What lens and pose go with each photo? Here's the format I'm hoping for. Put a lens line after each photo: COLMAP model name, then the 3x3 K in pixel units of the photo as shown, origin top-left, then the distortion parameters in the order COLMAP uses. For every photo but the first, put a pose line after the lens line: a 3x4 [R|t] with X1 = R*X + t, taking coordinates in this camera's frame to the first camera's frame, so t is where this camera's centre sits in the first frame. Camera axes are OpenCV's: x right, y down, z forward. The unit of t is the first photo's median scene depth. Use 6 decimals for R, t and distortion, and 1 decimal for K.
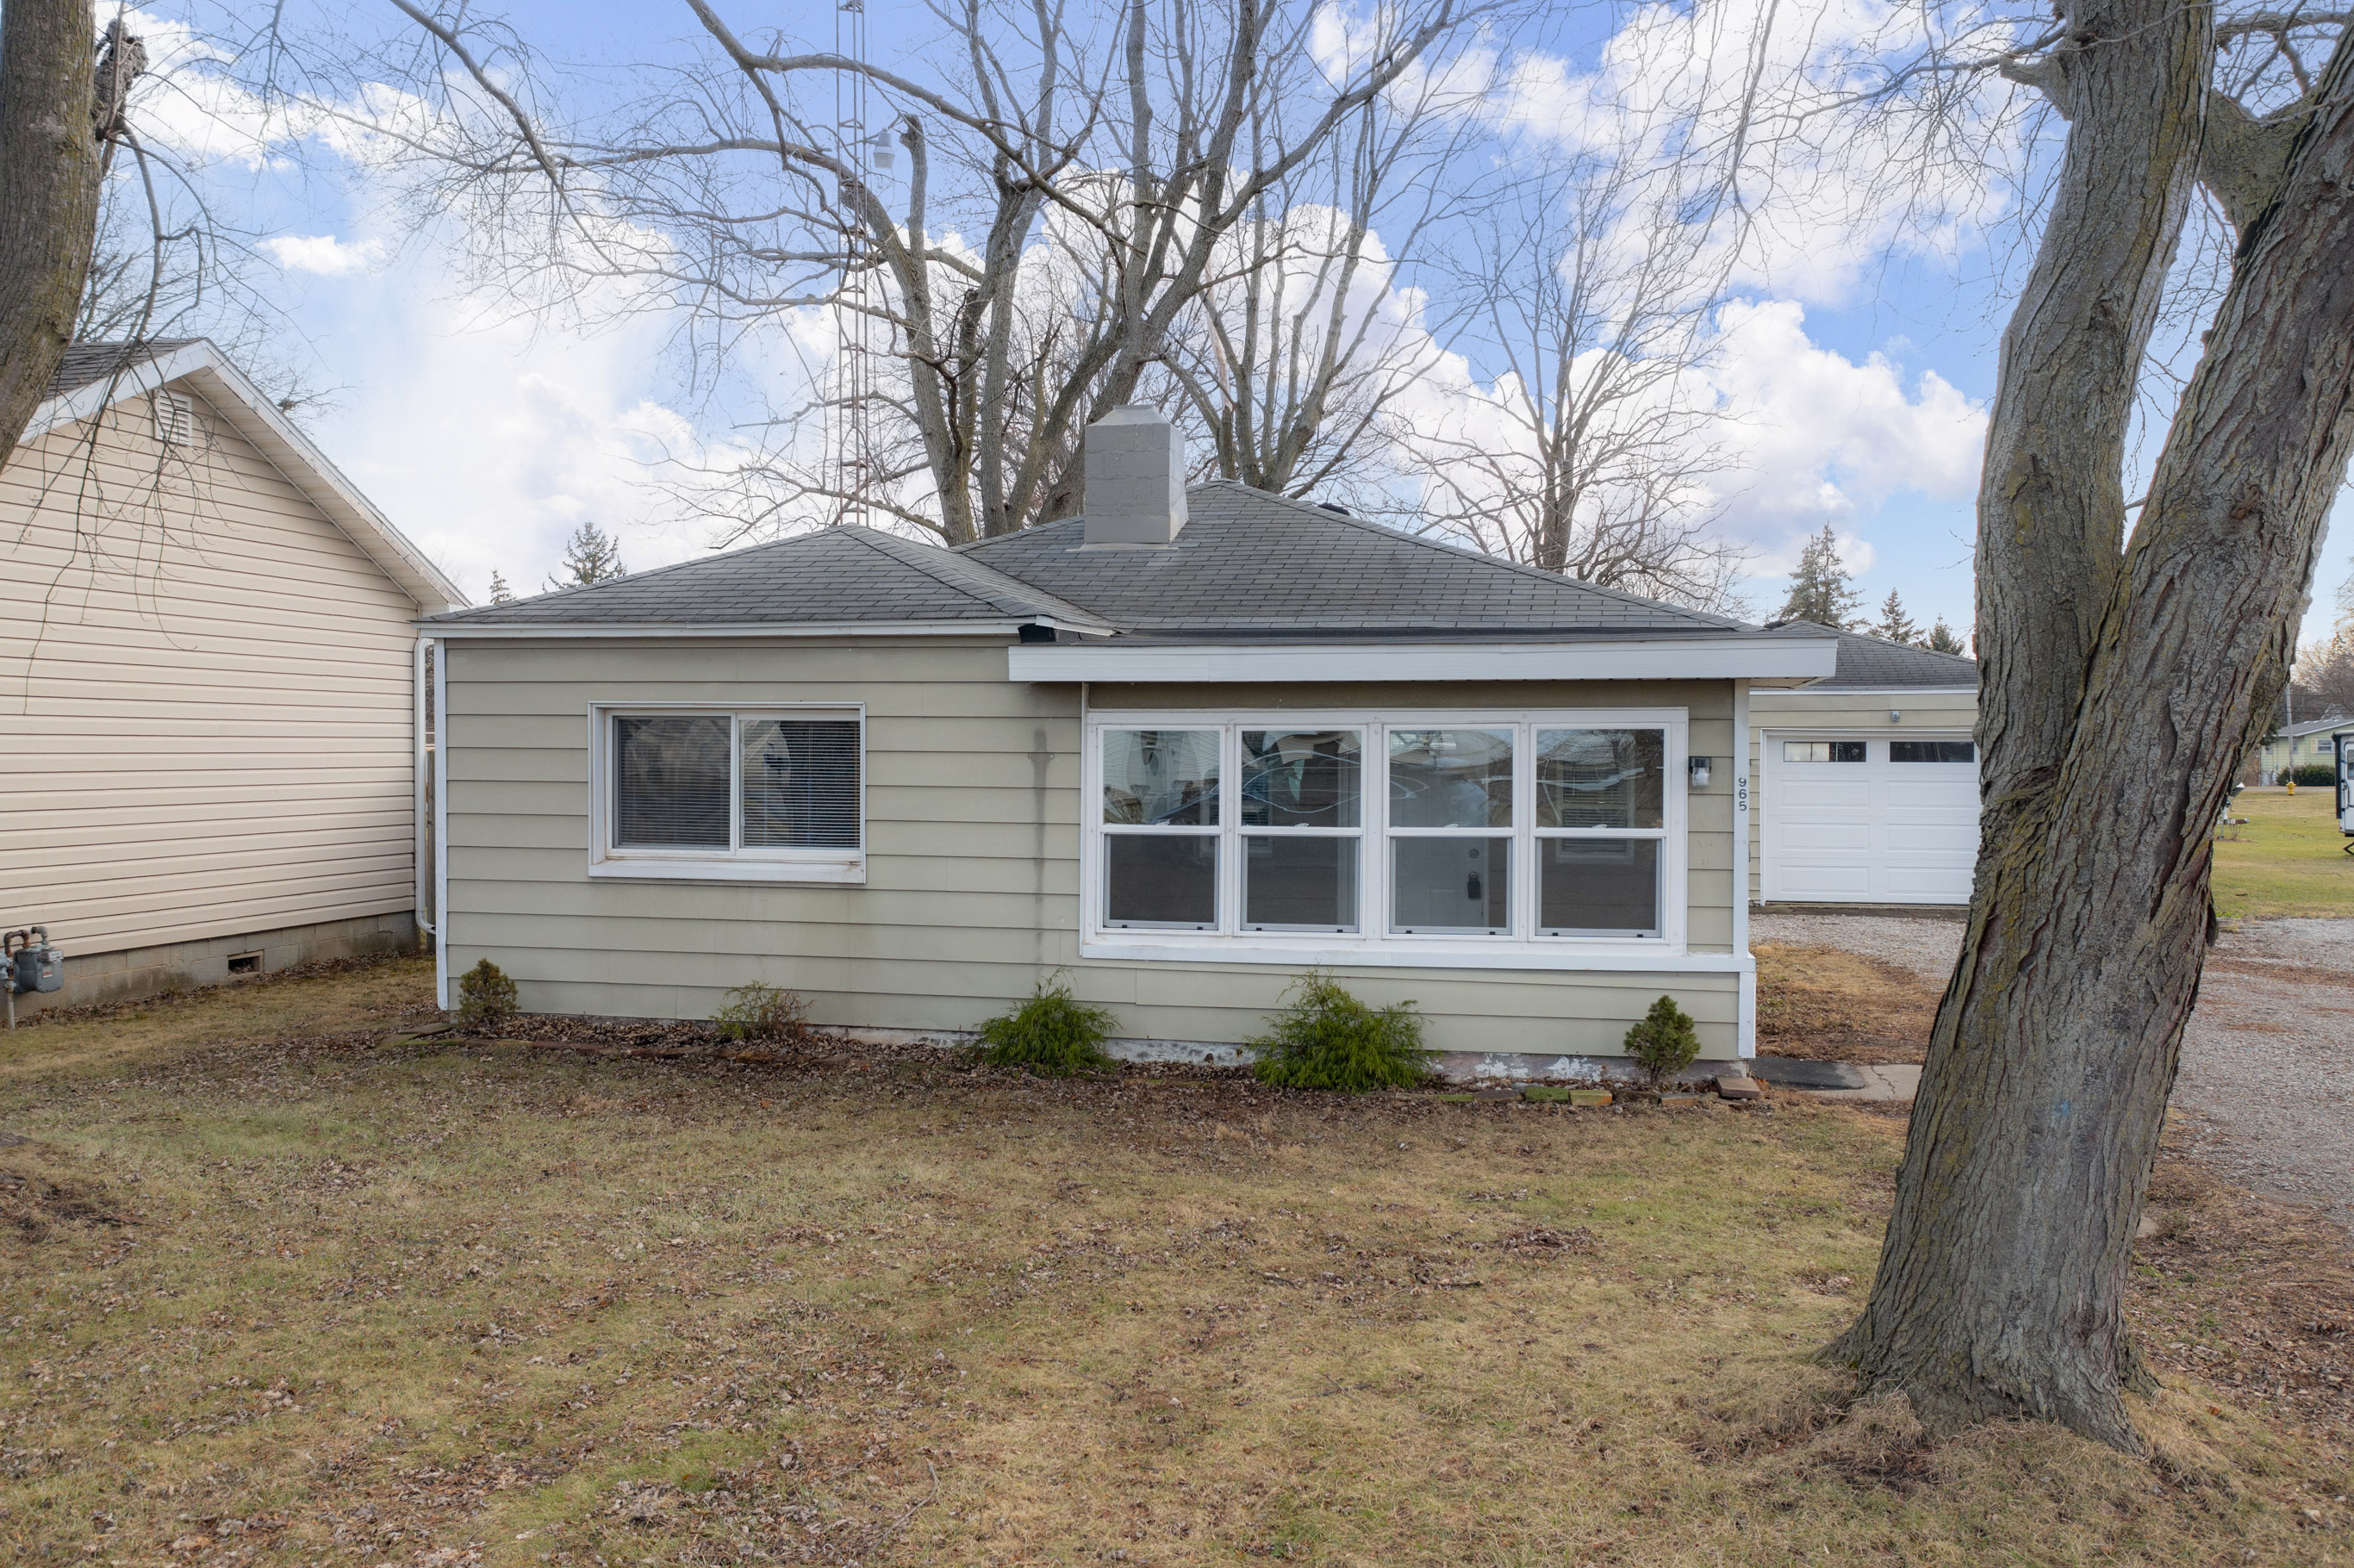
lens RADIAL K [[1947.9, 0, 1230.1], [0, 1947.9, 736.2], [0, 0, 1]] dist [0.002078, 0.002170]
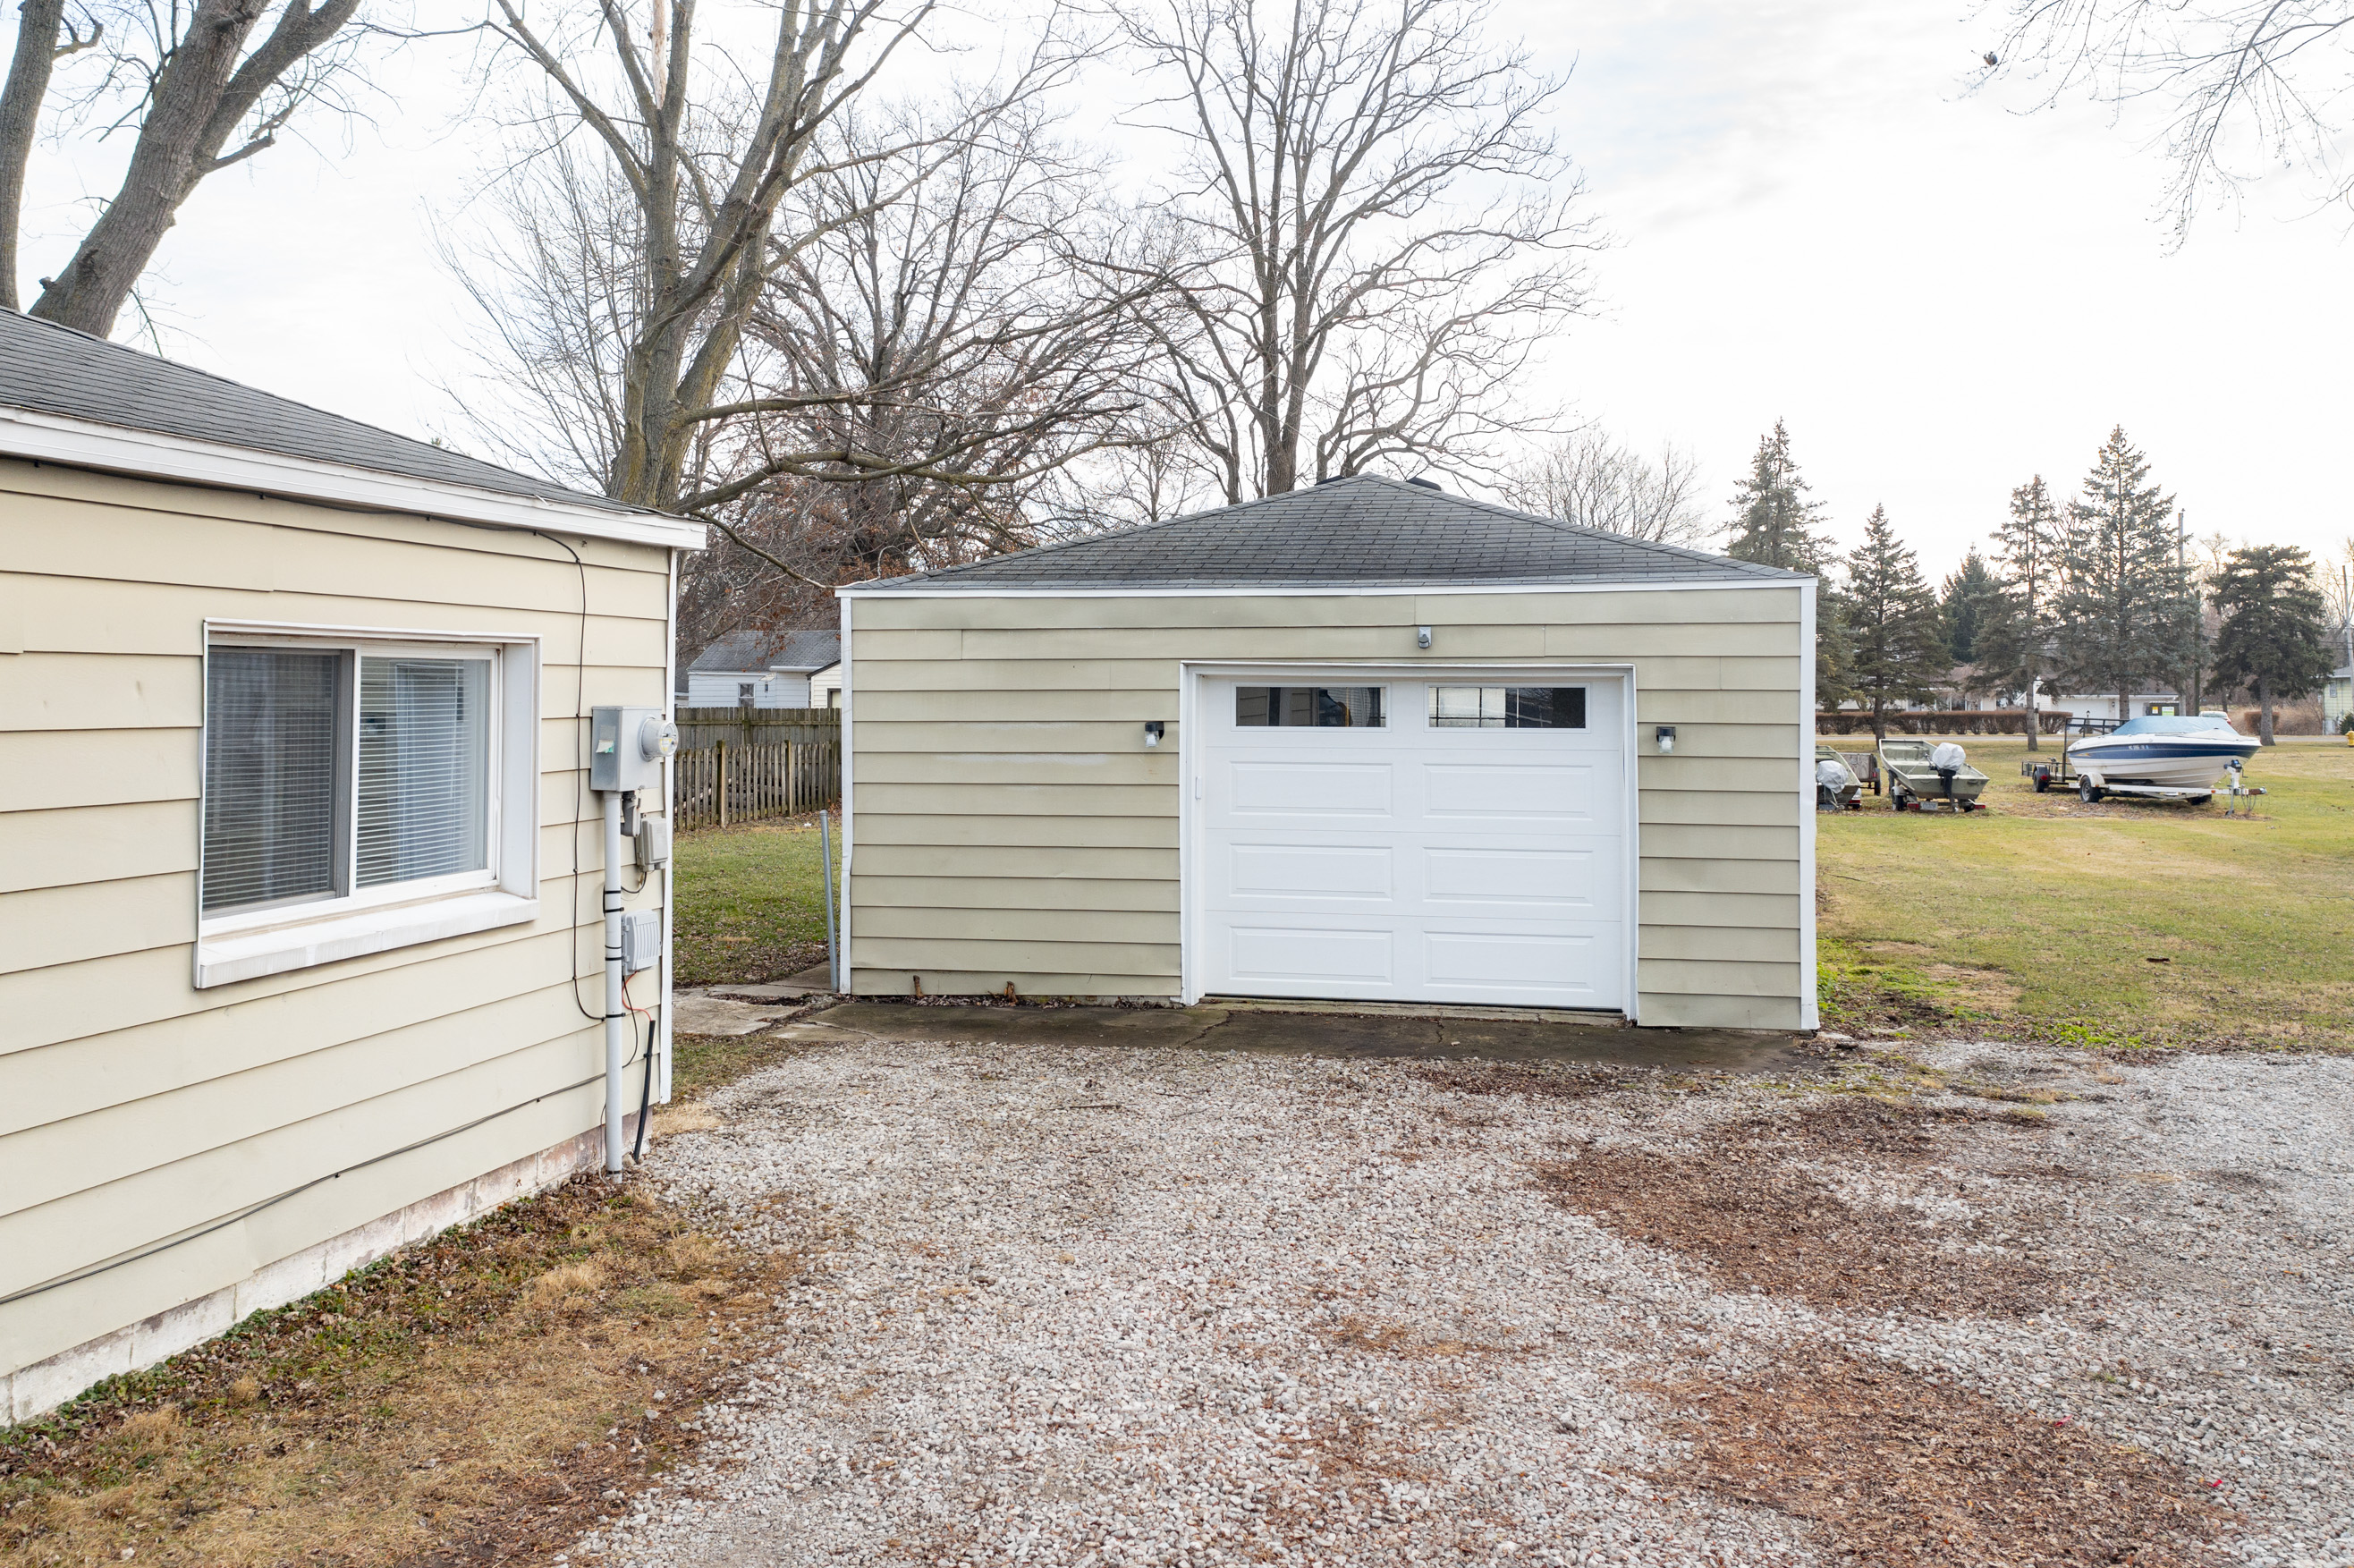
lens RADIAL K [[1986.3, 0, 1177.6], [0, 1986.3, 706.6], [0, 0, 1]] dist [0.004095, 0.006809]
pose [[0.998806, 0.001766, -0.048826, 0.605465], [-0.001085, 0.999902, 0.013958, 0.001212], [0.048845, -0.013888, 0.998710, 0.960784]]
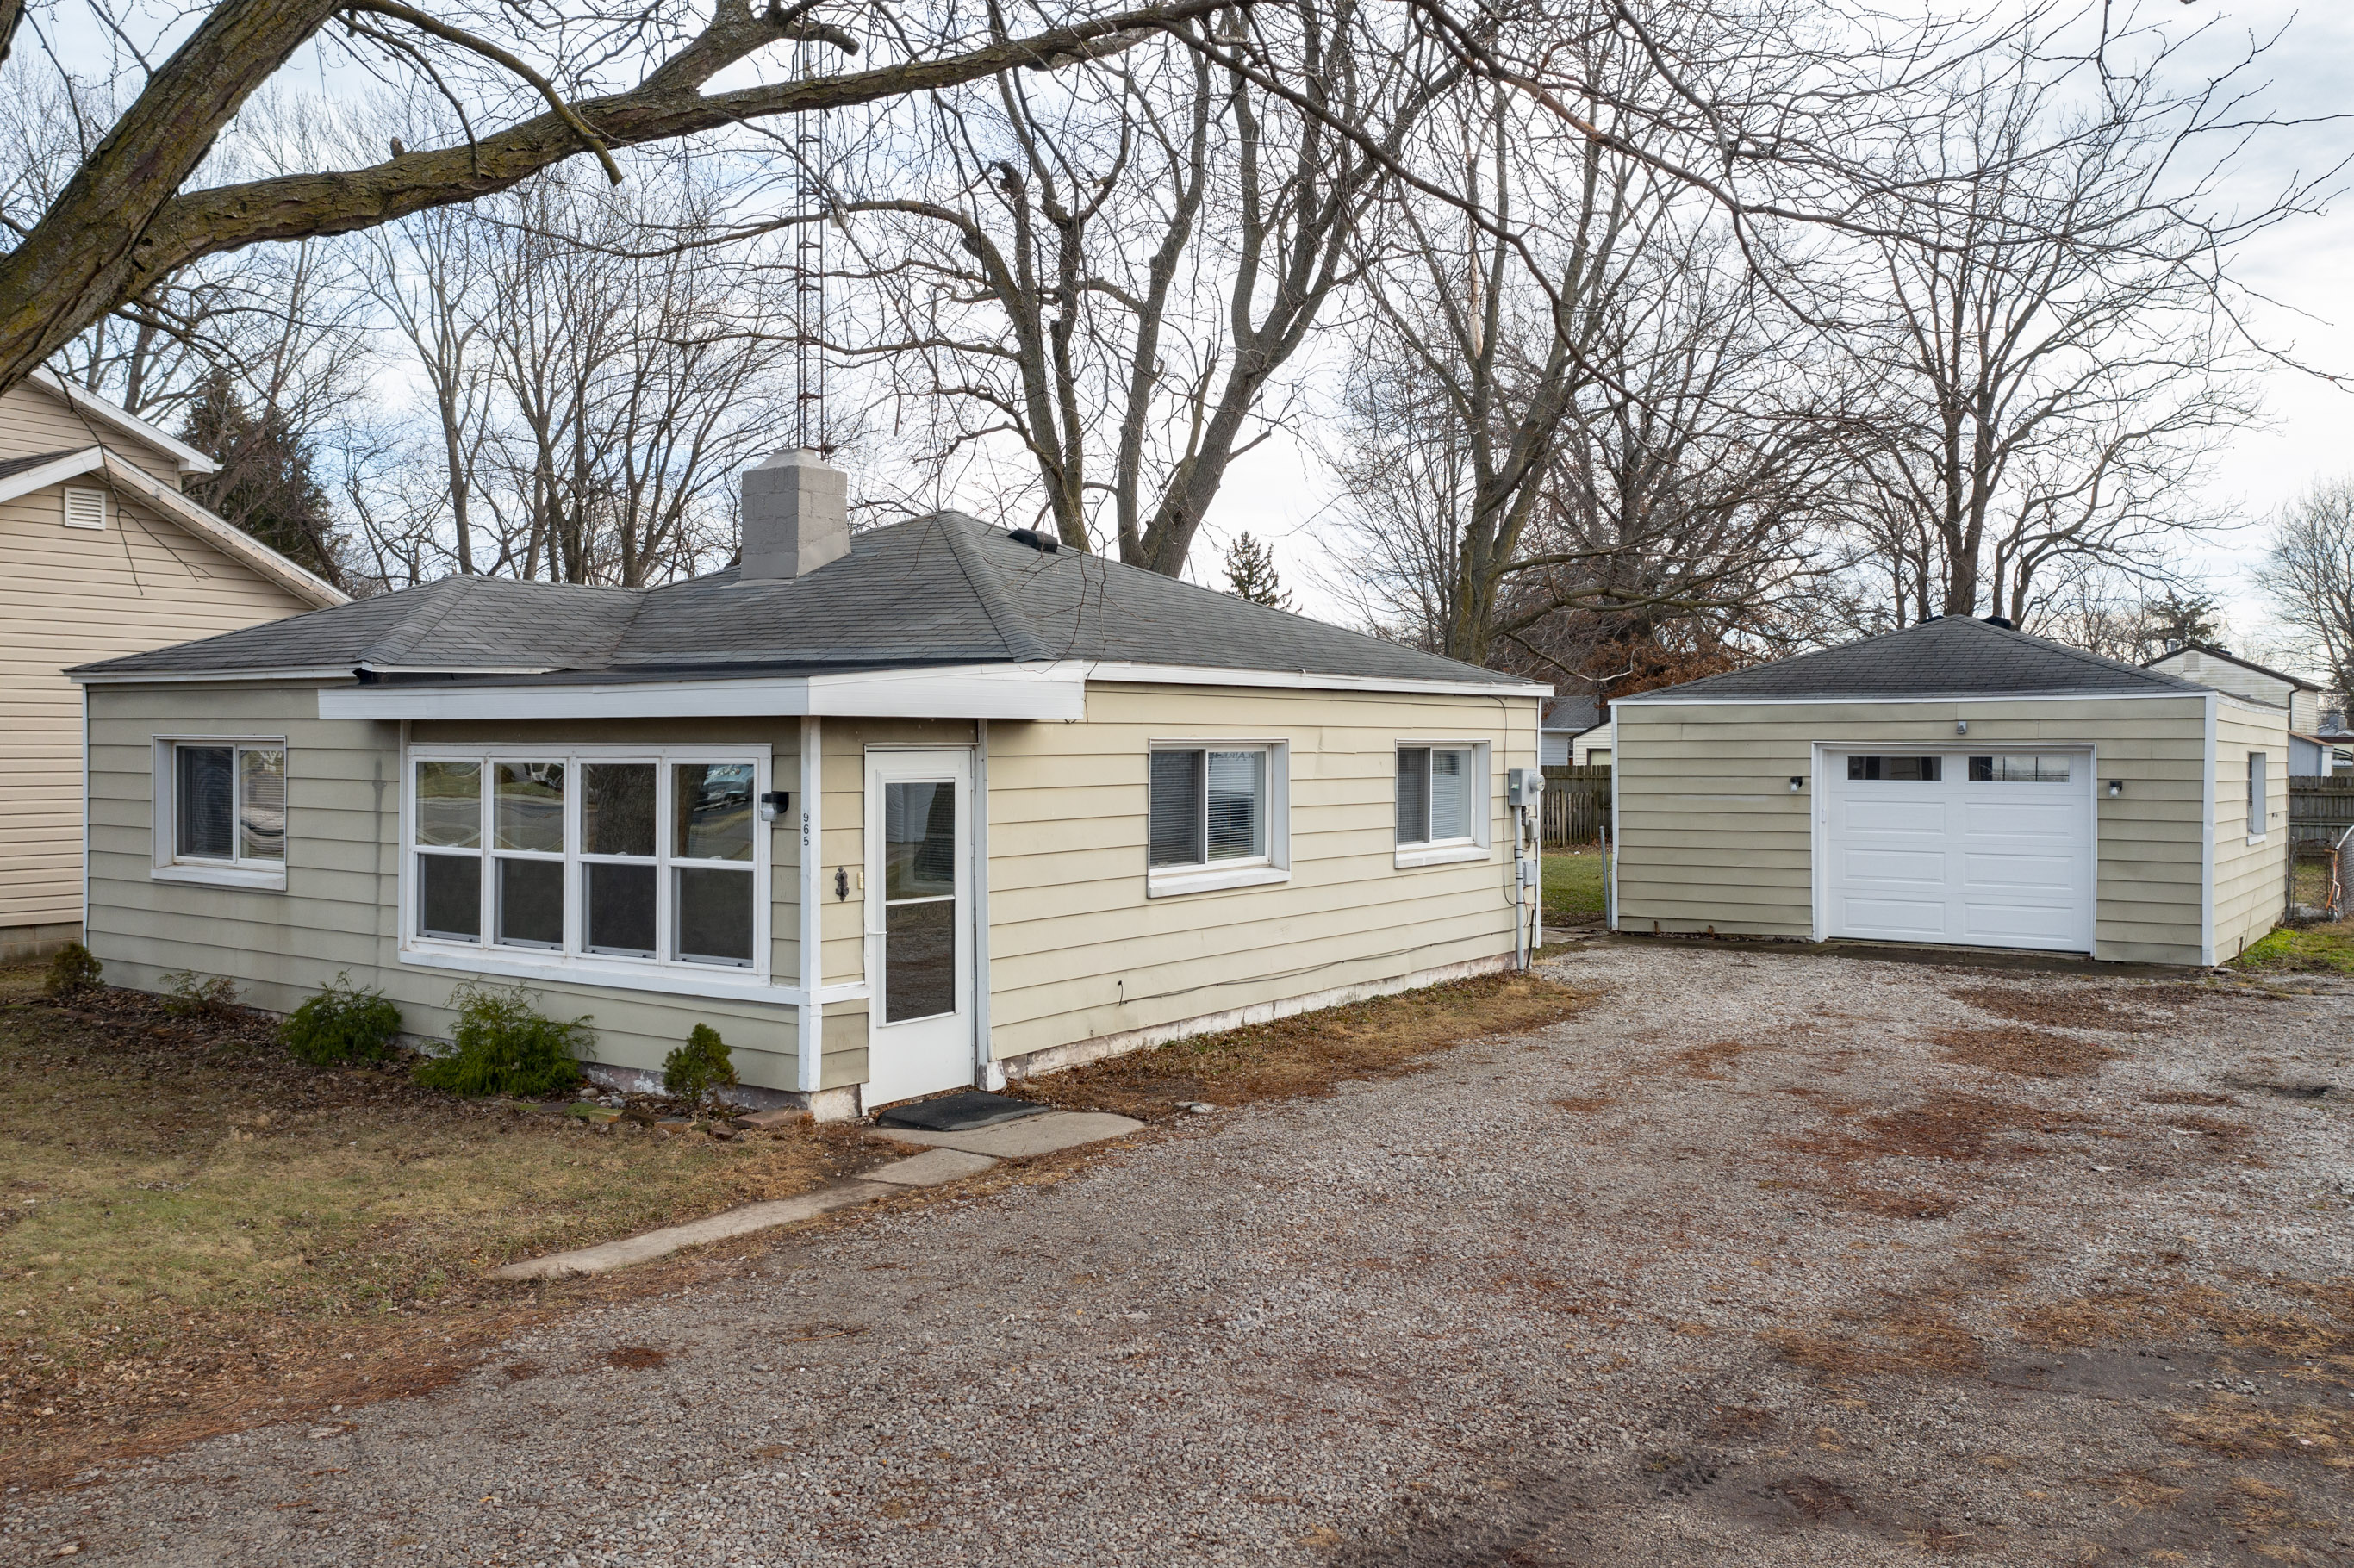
lens RADIAL K [[1986.1, 0, 1177.6], [0, 1986.1, 706.6], [0, 0, 1]] dist [0.004095, 0.006809]
pose [[0.912828, -0.007584, -0.408273, 0.767882], [0.002321, 0.999908, -0.013385, -0.017450], [0.408337, 0.011271, 0.912762, 0.122476]]
